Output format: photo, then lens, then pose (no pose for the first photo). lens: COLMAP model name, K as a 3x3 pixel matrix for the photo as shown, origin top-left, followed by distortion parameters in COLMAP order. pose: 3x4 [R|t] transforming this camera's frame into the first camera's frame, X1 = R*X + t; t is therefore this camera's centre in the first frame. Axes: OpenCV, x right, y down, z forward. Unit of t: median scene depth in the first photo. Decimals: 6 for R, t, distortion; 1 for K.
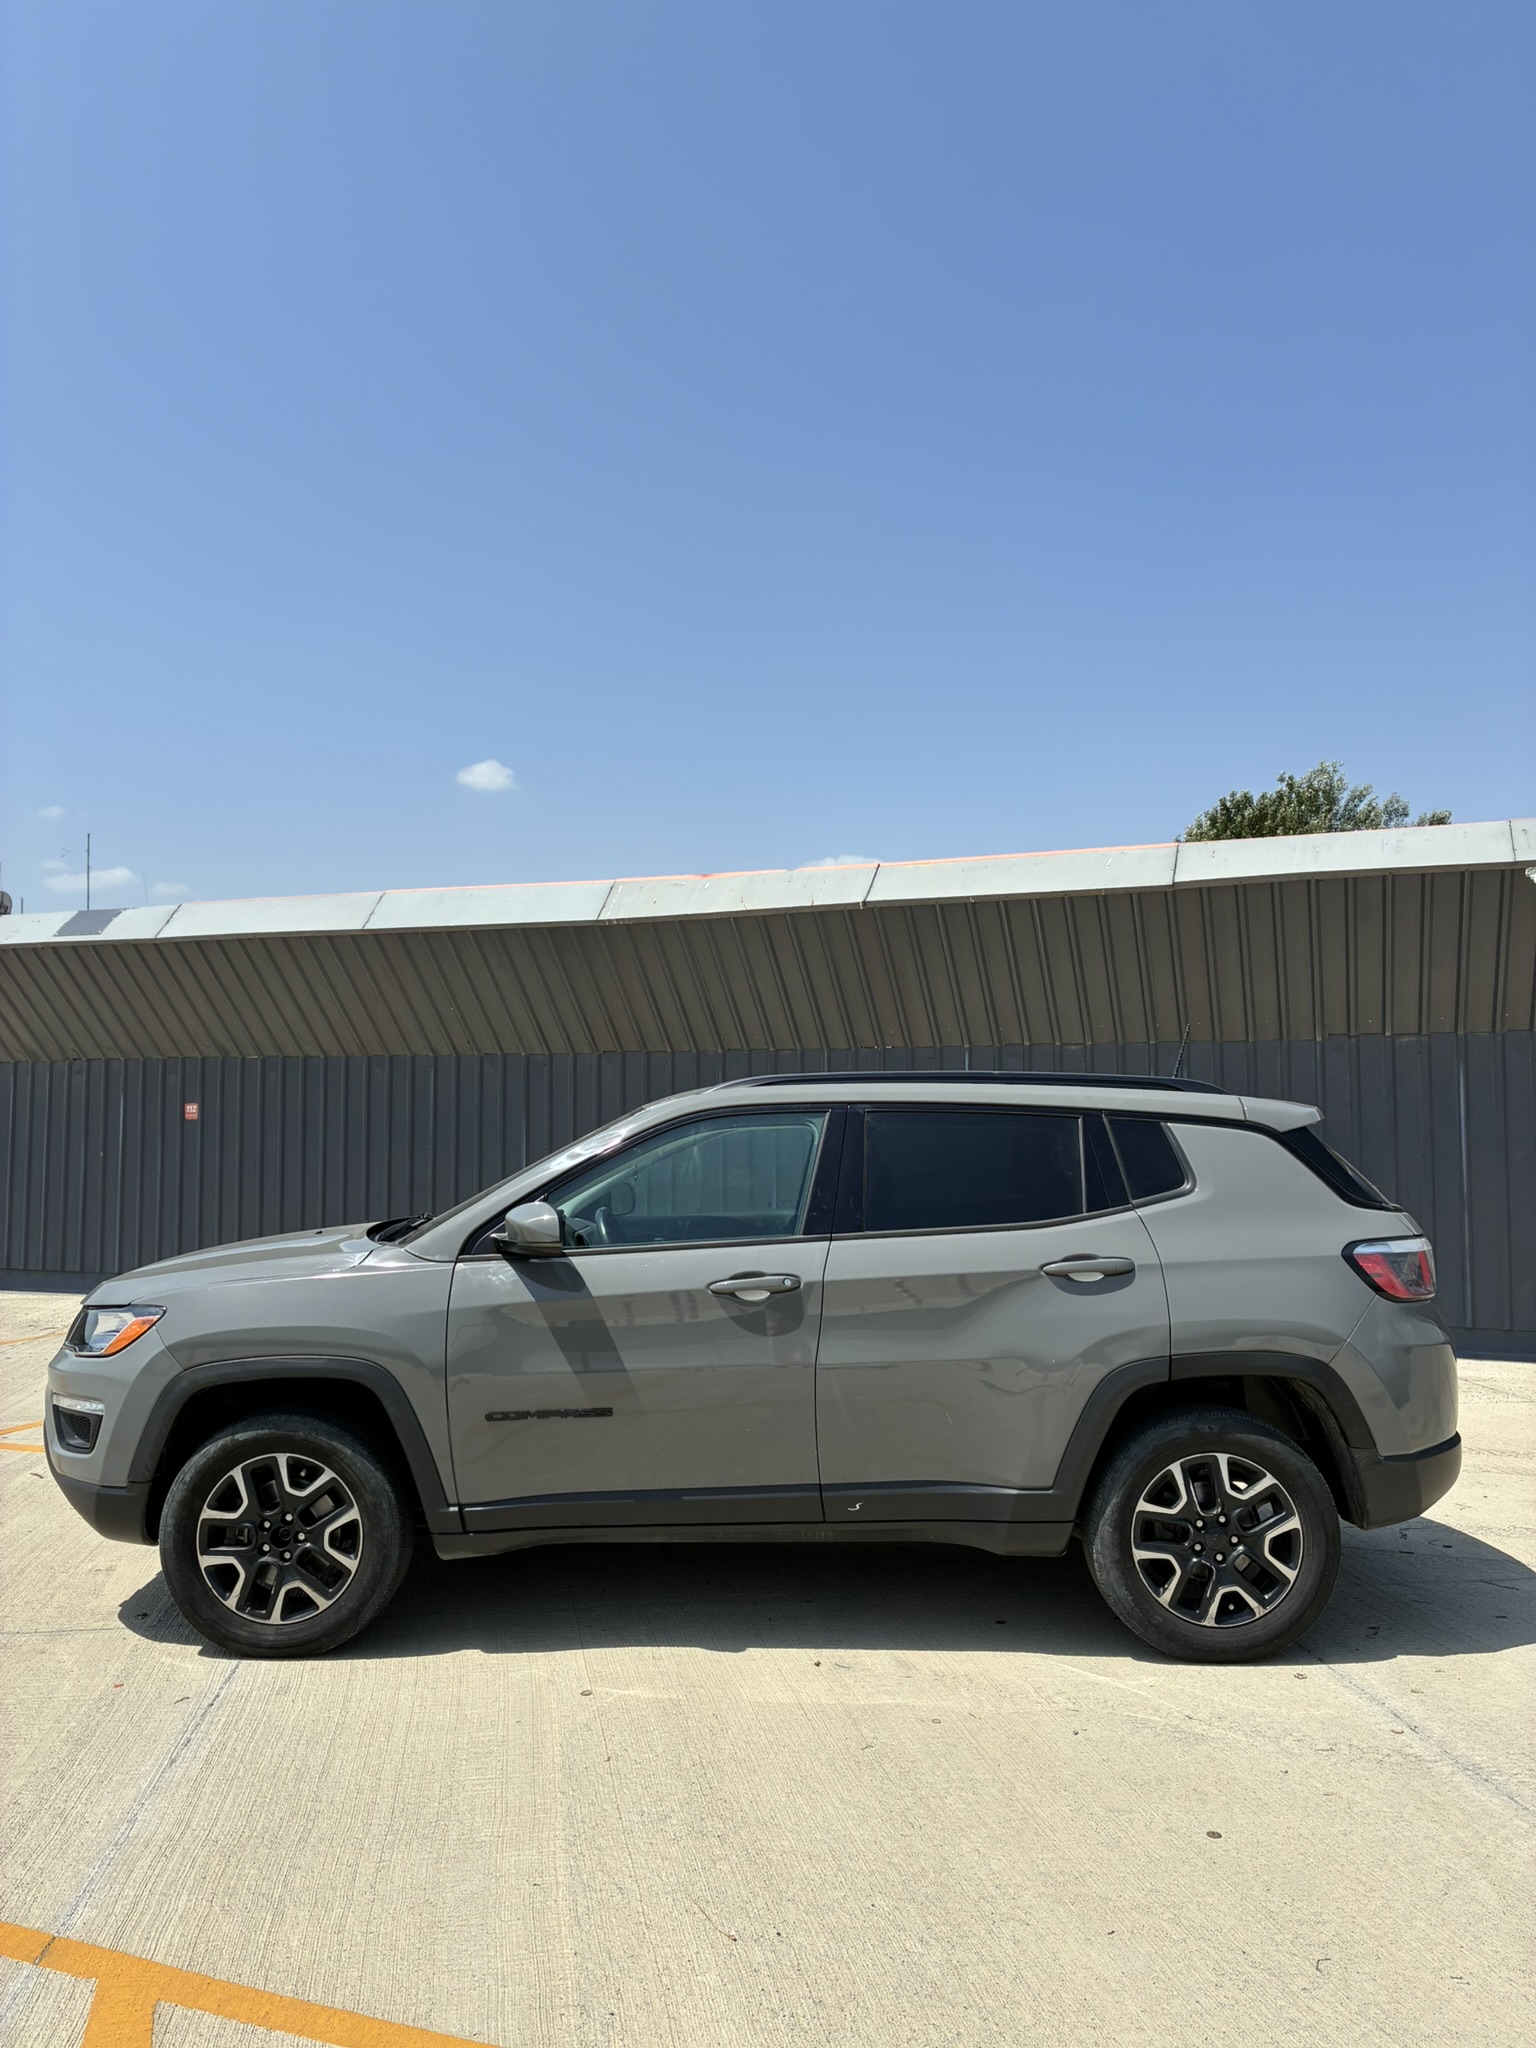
lens RADIAL K [[1573.6, 0, 770.8], [0, 1573.6, 1016.5], [0, 0, 1]] dist [0.015019, -0.011206]
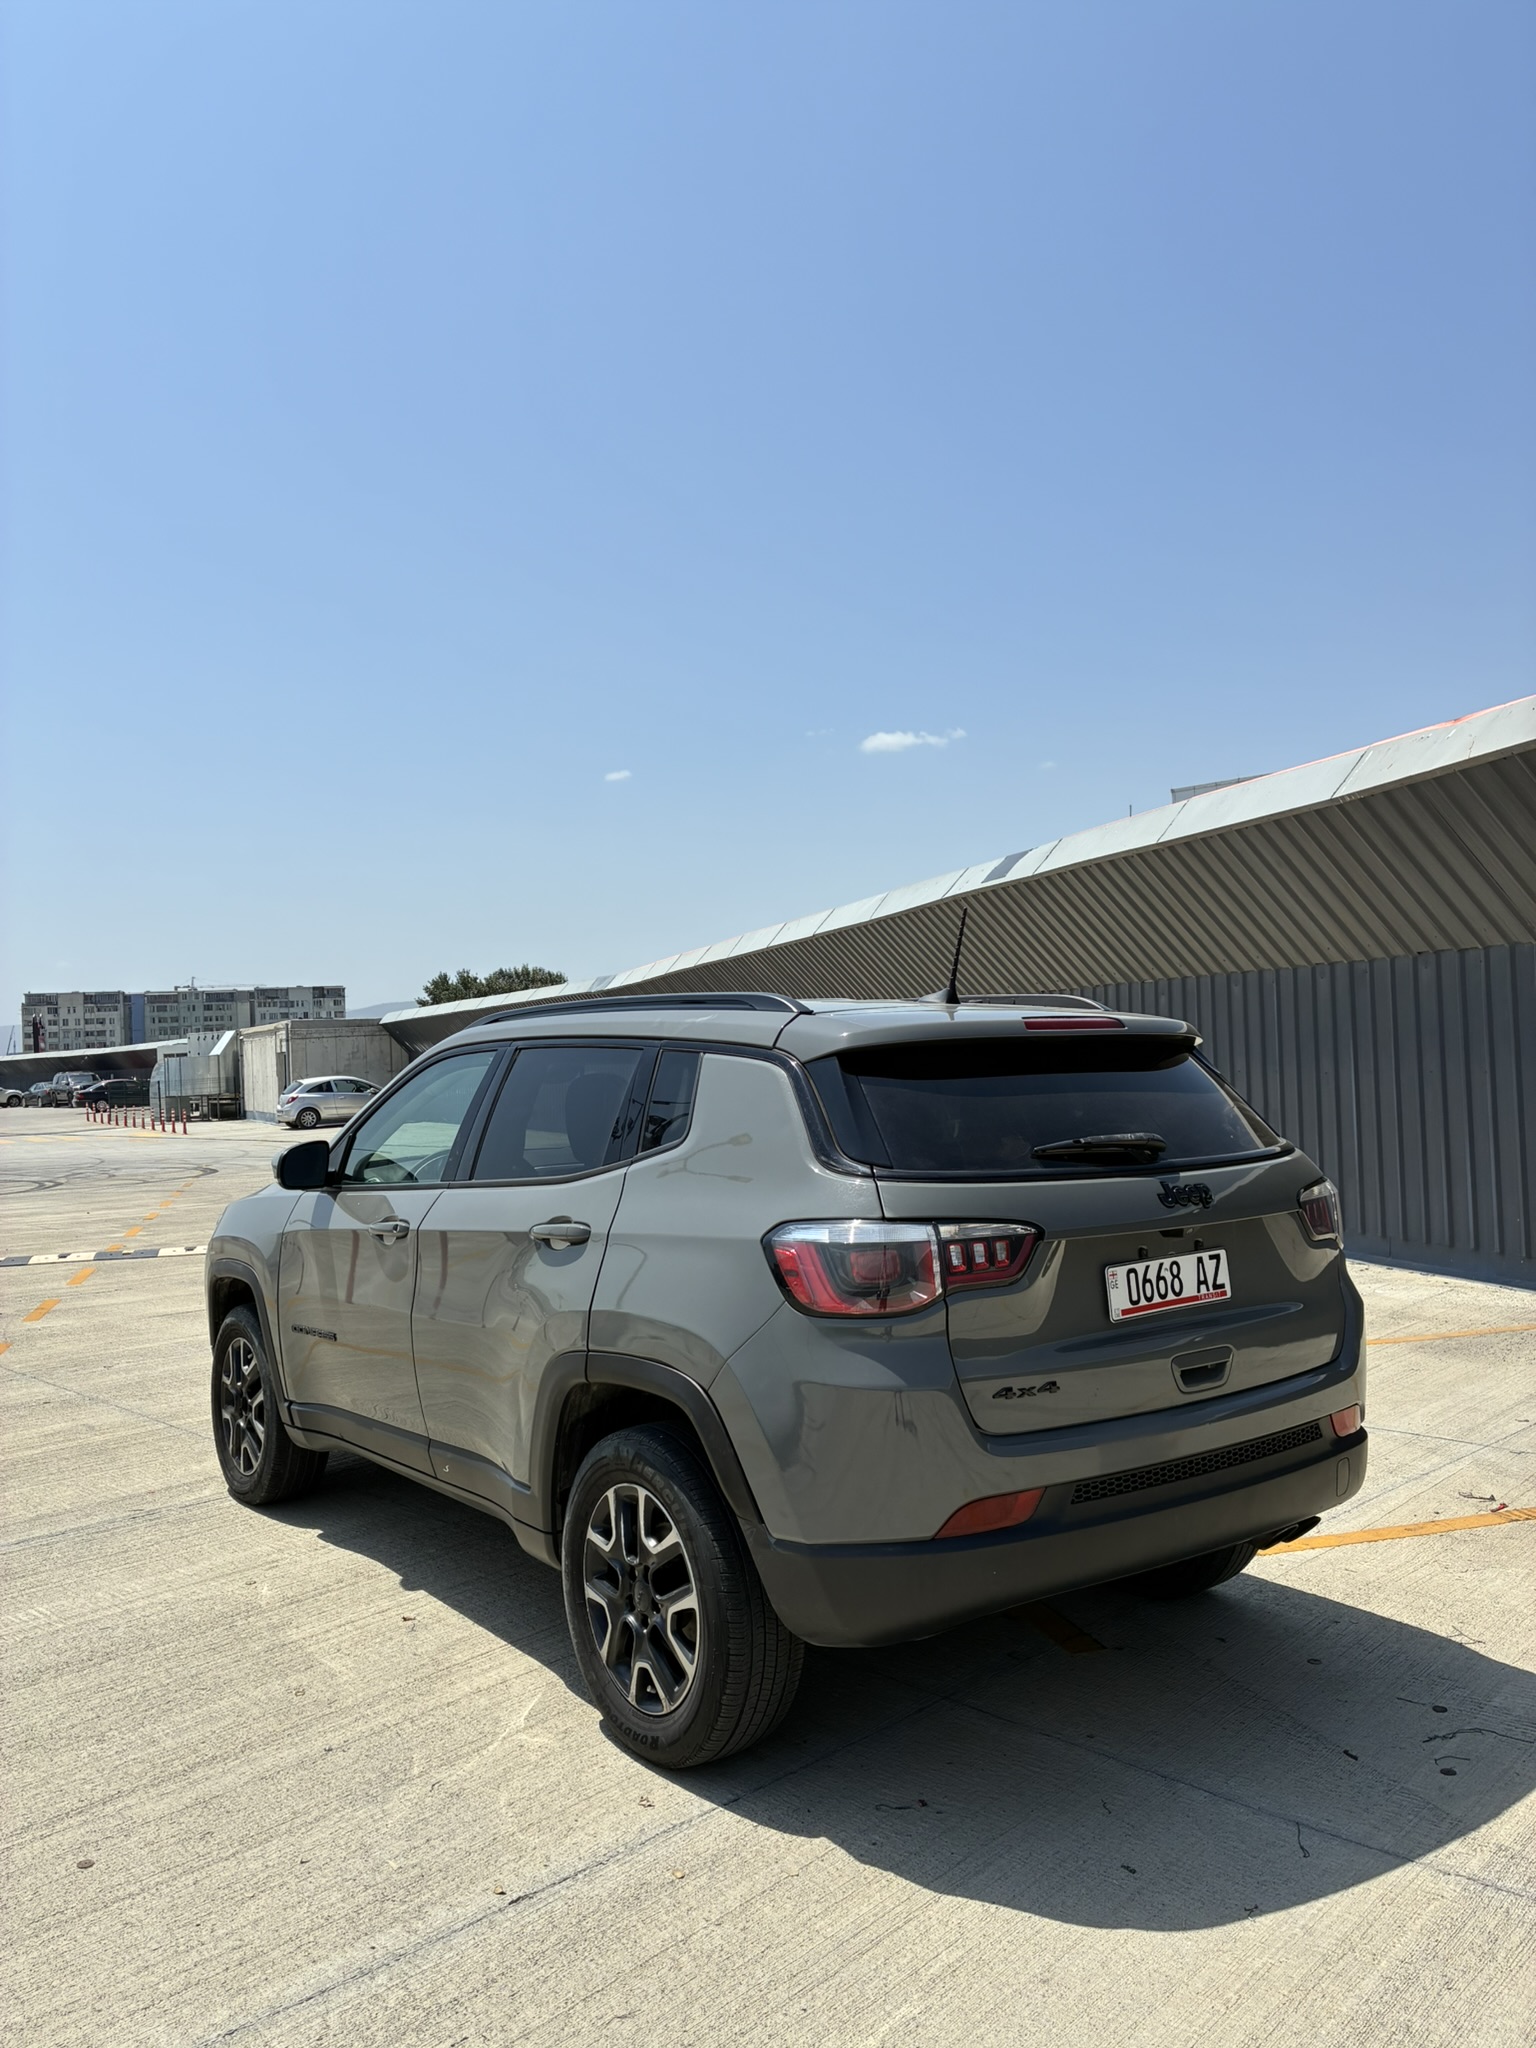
lens RADIAL K [[1573.6, 0, 770.3], [0, 1573.6, 1032.7], [0, 0, 1]] dist [0.015019, -0.011206]
pose [[0.606327, -0.032713, -0.794542, 0.928065], [0.084277, 0.996170, 0.023298, 0.045702], [0.790737, -0.081088, 0.606762, 0.601541]]
